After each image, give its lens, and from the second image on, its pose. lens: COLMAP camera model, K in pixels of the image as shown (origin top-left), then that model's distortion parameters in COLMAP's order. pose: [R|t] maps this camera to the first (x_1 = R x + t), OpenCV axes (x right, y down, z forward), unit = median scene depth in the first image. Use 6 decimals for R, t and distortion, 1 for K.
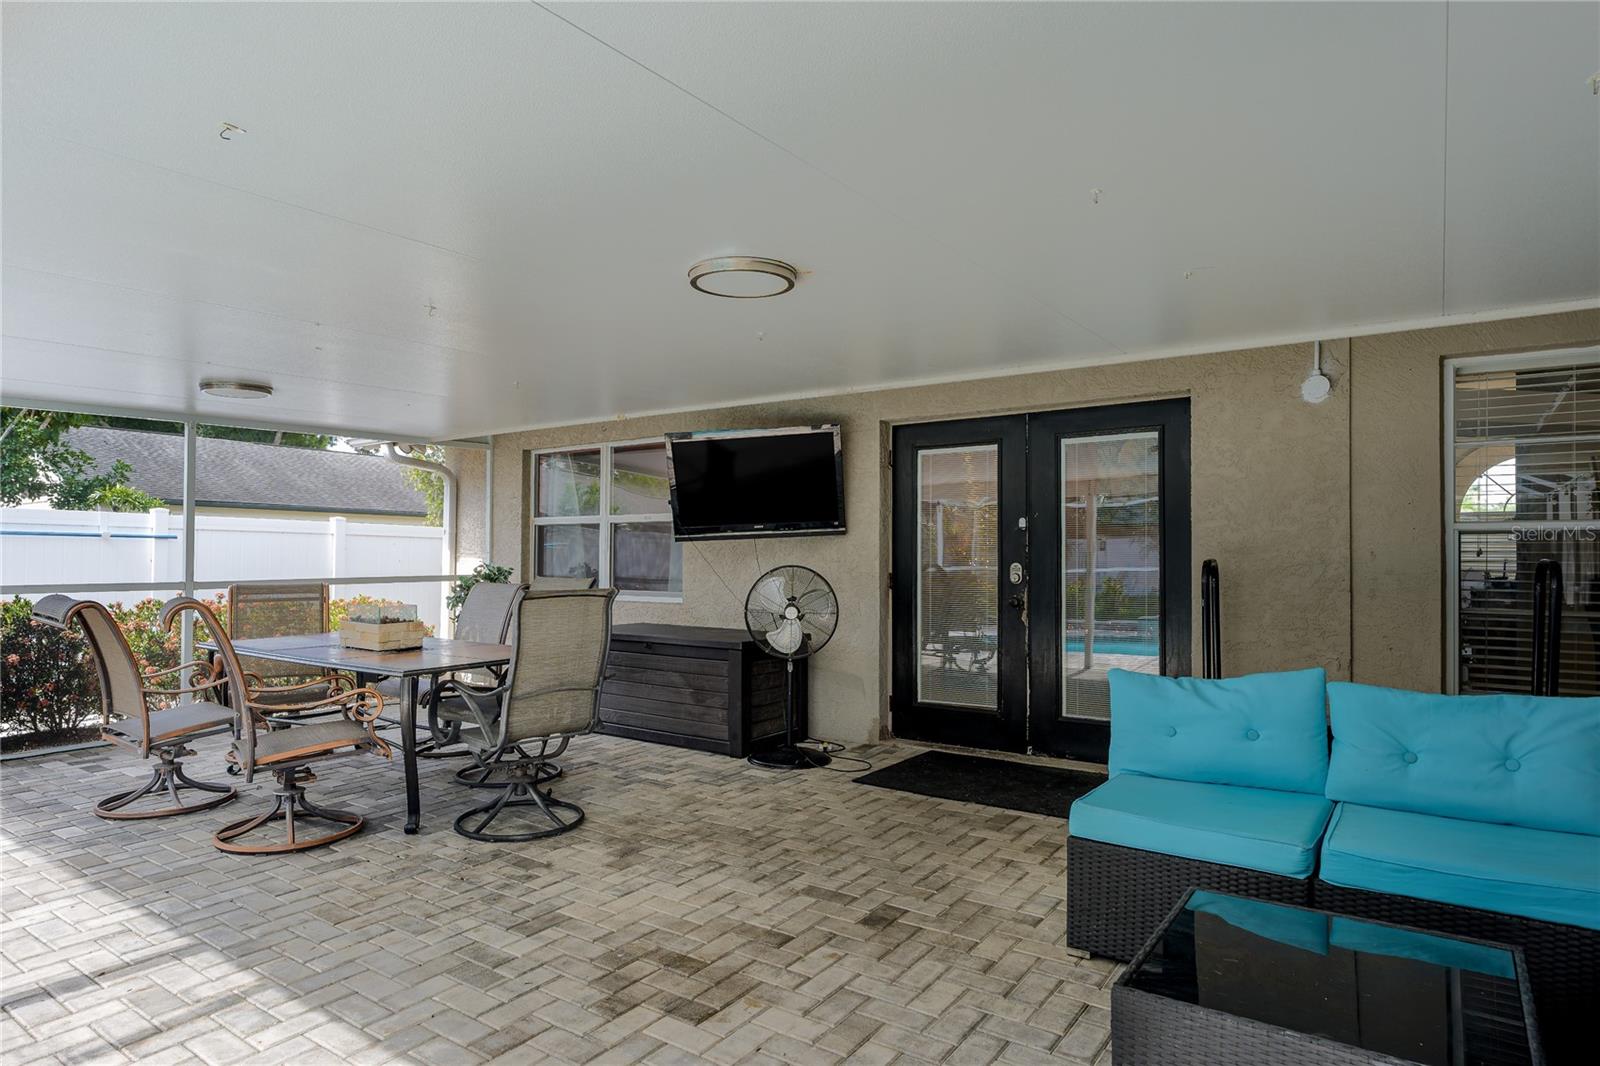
lens RADIAL K [[916.6, 0, 800.0], [0, 916.6, 533.0], [0, 0, 1]] dist [-0.000668, -0.000320]
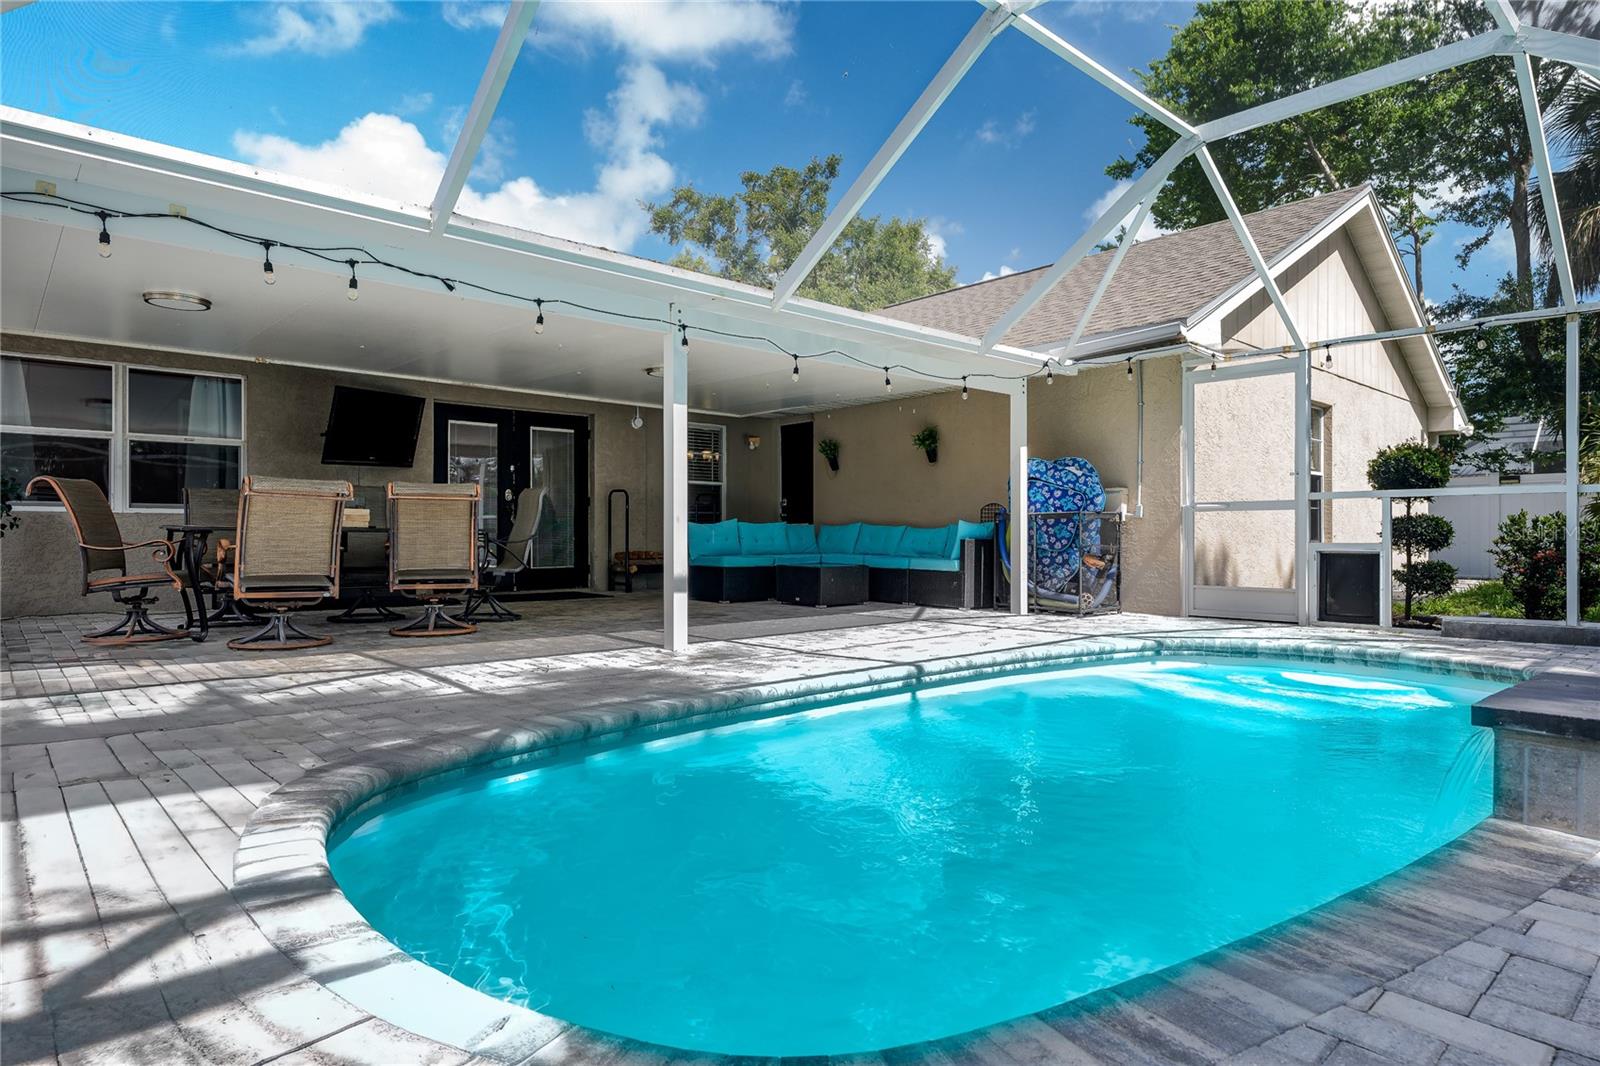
lens RADIAL K [[916.6, 0, 800.0], [0, 916.6, 533.0], [0, 0, 1]] dist [-0.000668, -0.000320]
pose [[0.222168, -0.002370, 0.975005, -1.448822], [-0.026657, 0.999608, 0.008504, 0.089305], [-0.974644, -0.027880, 0.222018, 0.006454]]
